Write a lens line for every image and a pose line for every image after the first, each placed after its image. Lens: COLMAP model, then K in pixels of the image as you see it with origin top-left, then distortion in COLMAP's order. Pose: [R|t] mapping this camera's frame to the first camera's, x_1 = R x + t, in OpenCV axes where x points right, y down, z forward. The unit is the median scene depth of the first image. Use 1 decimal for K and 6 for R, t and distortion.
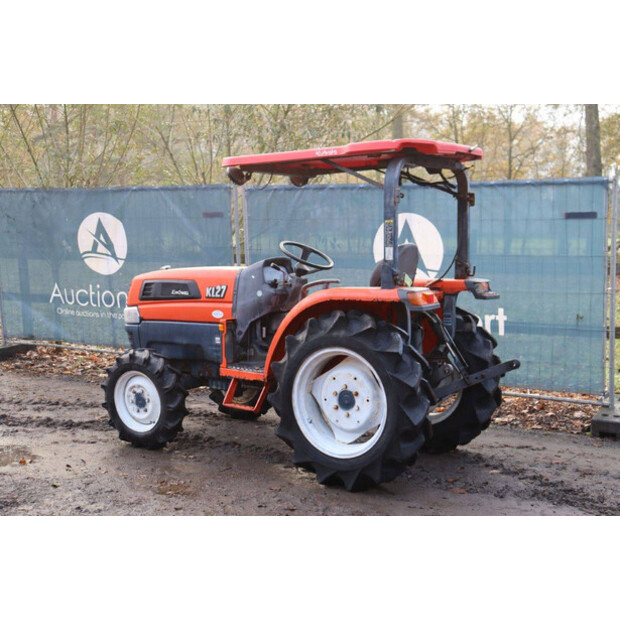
lens RADIAL K [[893.8, 0, 305.2], [0, 893.8, 304.7], [0, 0, 1]] dist [0.095104, 0.000000]
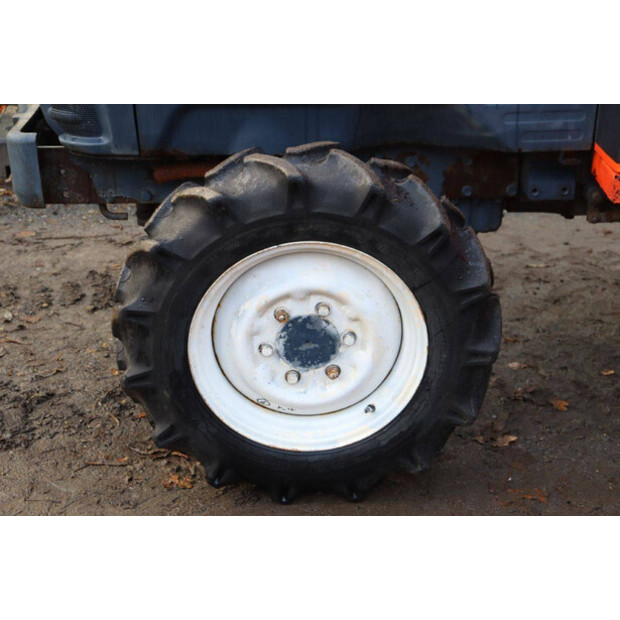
lens RADIAL K [[1239.1, 0, 308.5], [0, 1239.1, 311.8], [0, 0, 1]] dist [0.301891, 0.000000]
pose [[0.821282, -0.225237, 0.524179, -0.380471], [0.049714, 0.943529, 0.327537, -0.021495], [-0.568352, -0.242941, 0.786102, 0.729939]]
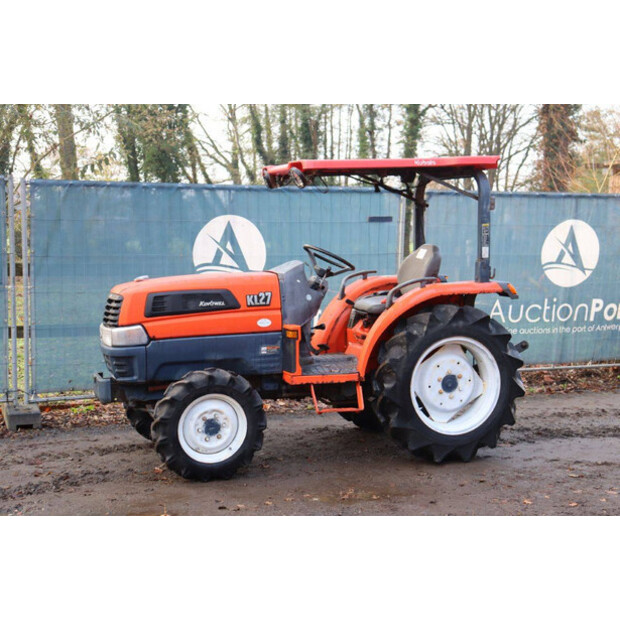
lens RADIAL K [[1028.9, 0, 320.1], [0, 1028.9, 308.7], [0, 0, 1]] dist [0.163542, 0.000000]
pose [[0.591790, -0.066779, 0.803321, -0.948832], [0.071448, 0.996986, 0.030243, -0.033355], [-0.802919, 0.039498, 0.594778, 0.310896]]
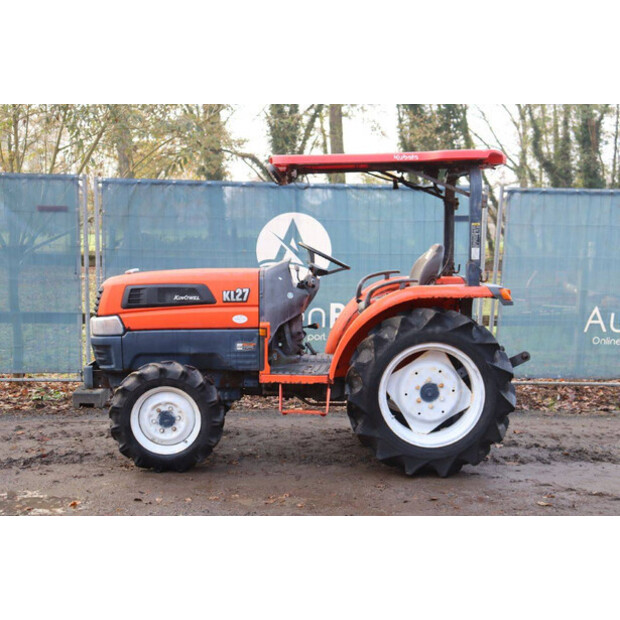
lens RADIAL K [[970.4, 0, 310.1], [0, 970.4, 307.7], [0, 0, 1]] dist [0.124759, 0.000000]
pose [[0.820935, -0.039807, 0.569633, -0.629049], [0.038287, 0.999159, 0.014644, -0.013740], [-0.569737, 0.009788, 0.821769, 0.118922]]
